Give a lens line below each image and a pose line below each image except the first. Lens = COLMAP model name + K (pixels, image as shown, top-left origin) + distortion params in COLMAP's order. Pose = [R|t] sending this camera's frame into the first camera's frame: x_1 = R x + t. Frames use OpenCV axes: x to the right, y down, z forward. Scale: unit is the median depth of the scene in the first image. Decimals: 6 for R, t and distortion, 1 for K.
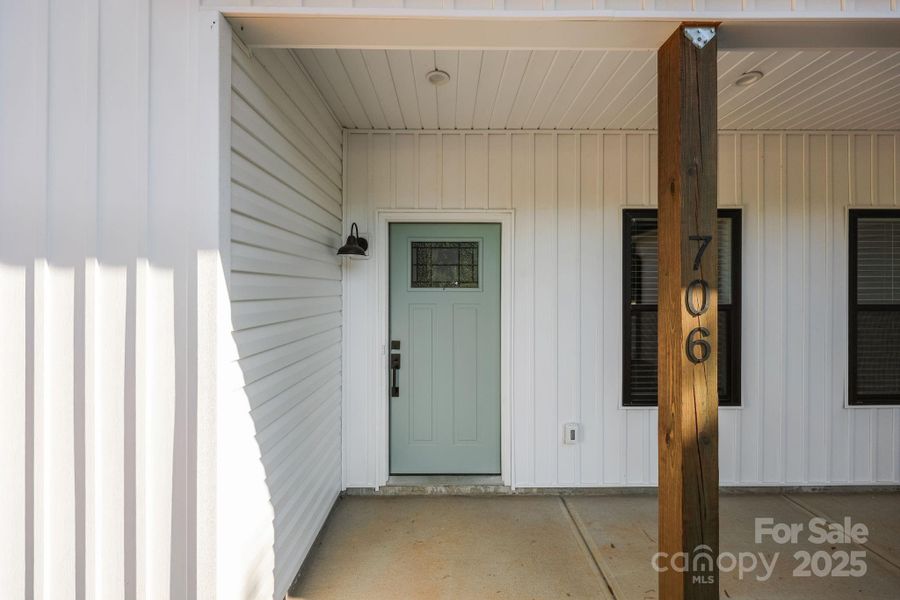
lens RADIAL K [[487.8, 0, 450.4], [0, 487.8, 294.9], [0, 0, 1]] dist [-0.000281, -0.000008]
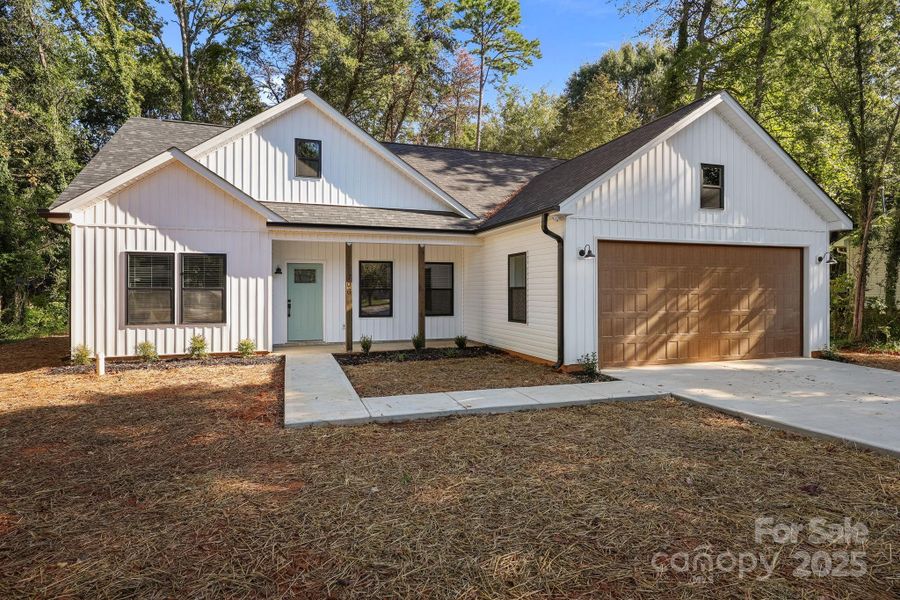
lens RADIAL K [[487.8, 0, 449.7], [0, 487.8, 297.3], [0, 0, 1]] dist [-0.000281, -0.000008]
pose [[0.950129, -0.004981, 0.311816, -0.118651], [0.006030, 0.999979, -0.002400, 0.099881], [-0.311798, 0.004160, 0.950139, -2.623764]]
